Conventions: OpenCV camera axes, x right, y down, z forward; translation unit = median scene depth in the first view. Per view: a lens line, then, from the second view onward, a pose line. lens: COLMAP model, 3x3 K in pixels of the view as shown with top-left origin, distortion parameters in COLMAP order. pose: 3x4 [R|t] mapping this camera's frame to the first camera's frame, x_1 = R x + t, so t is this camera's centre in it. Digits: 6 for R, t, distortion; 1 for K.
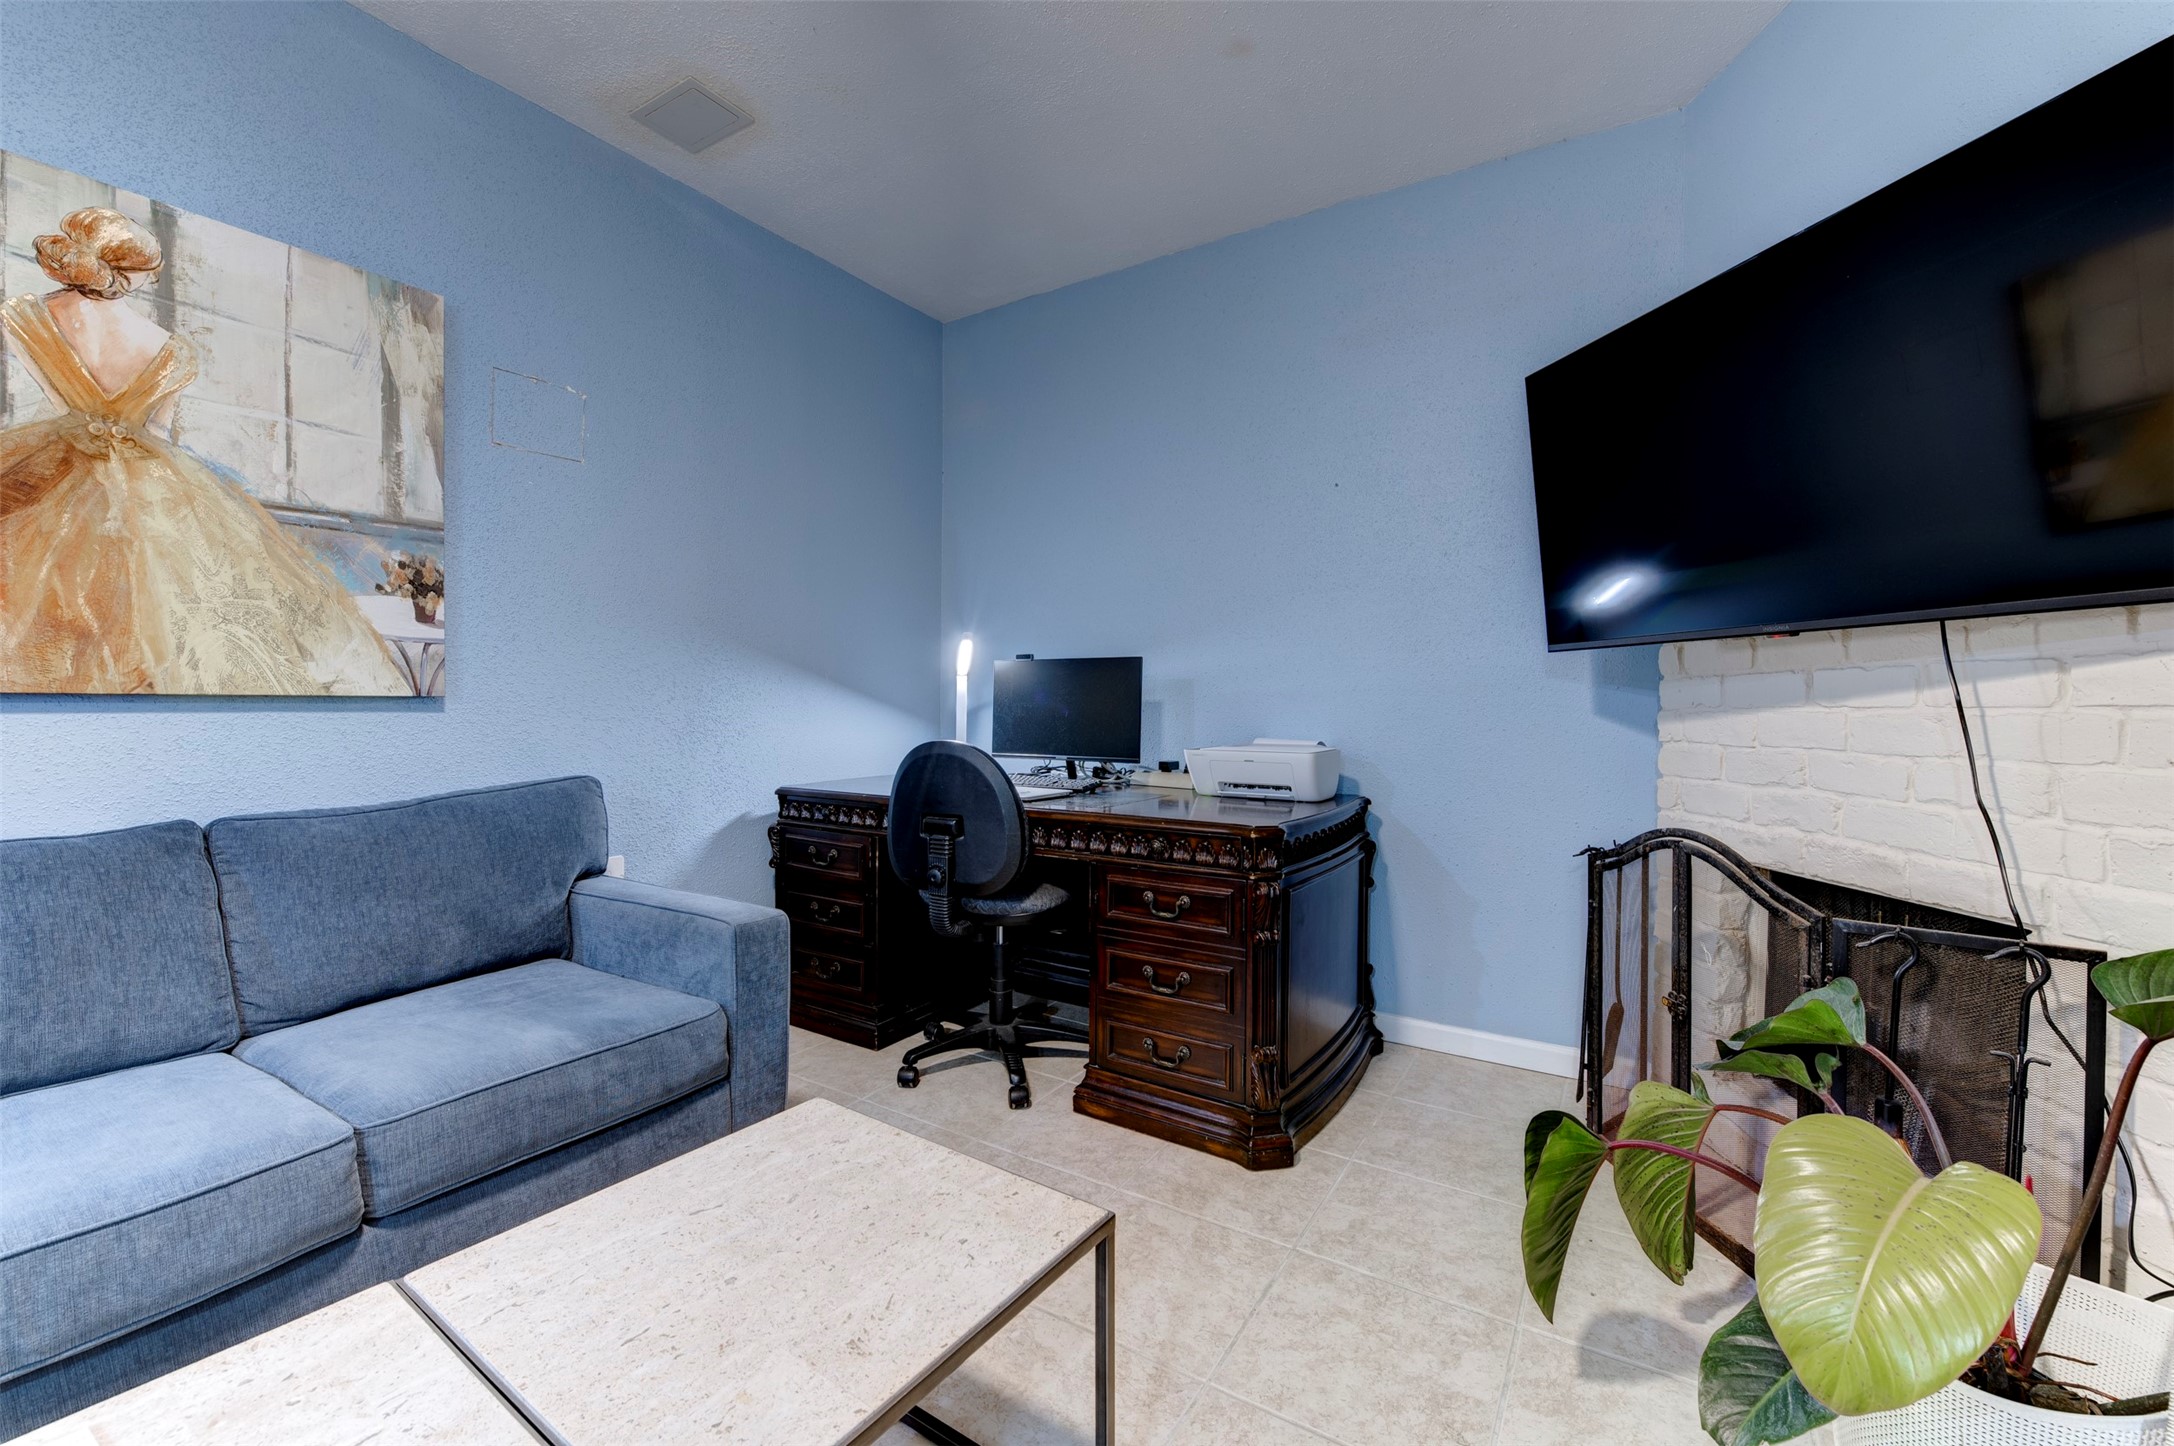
lens RADIAL K [[862.7, 0, 1098.5], [0, 862.7, 724.0], [0, 0, 1]] dist [-0.017418, -0.000286]
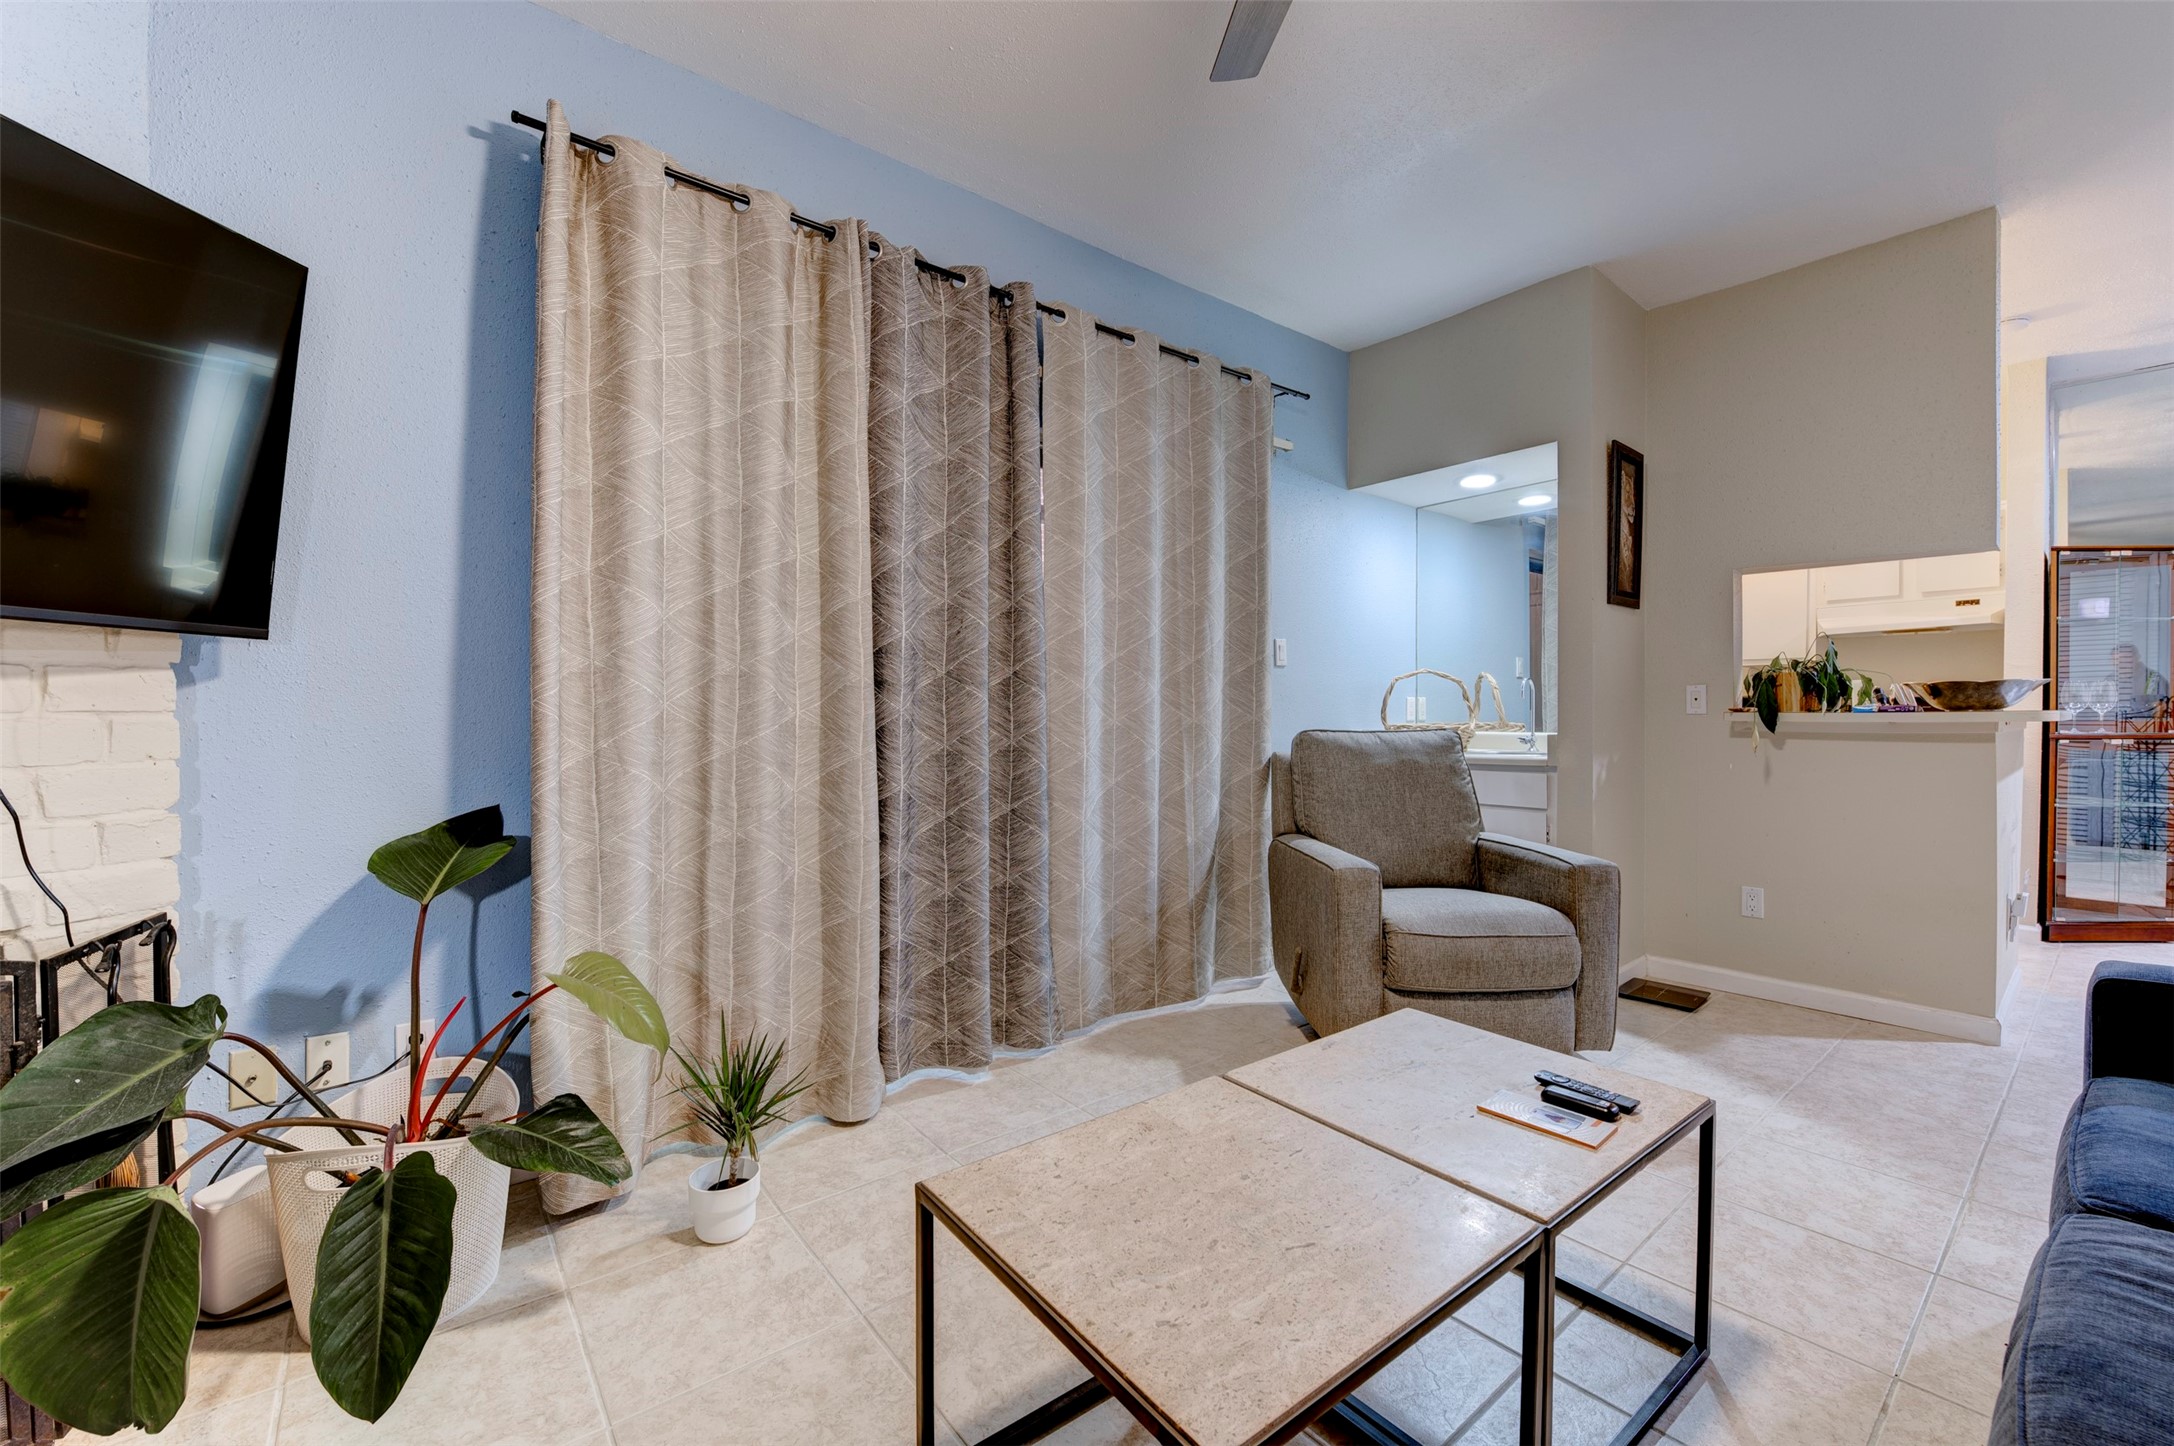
lens RADIAL K [[862.7, 0, 1098.5], [0, 862.7, 724.0], [0, 0, 1]] dist [-0.017418, -0.000286]
pose [[-0.941764, -0.006456, 0.336212, -0.487328], [0.003889, 0.999540, 0.030088, -0.035121], [-0.336251, 0.029643, -0.941306, 1.687982]]
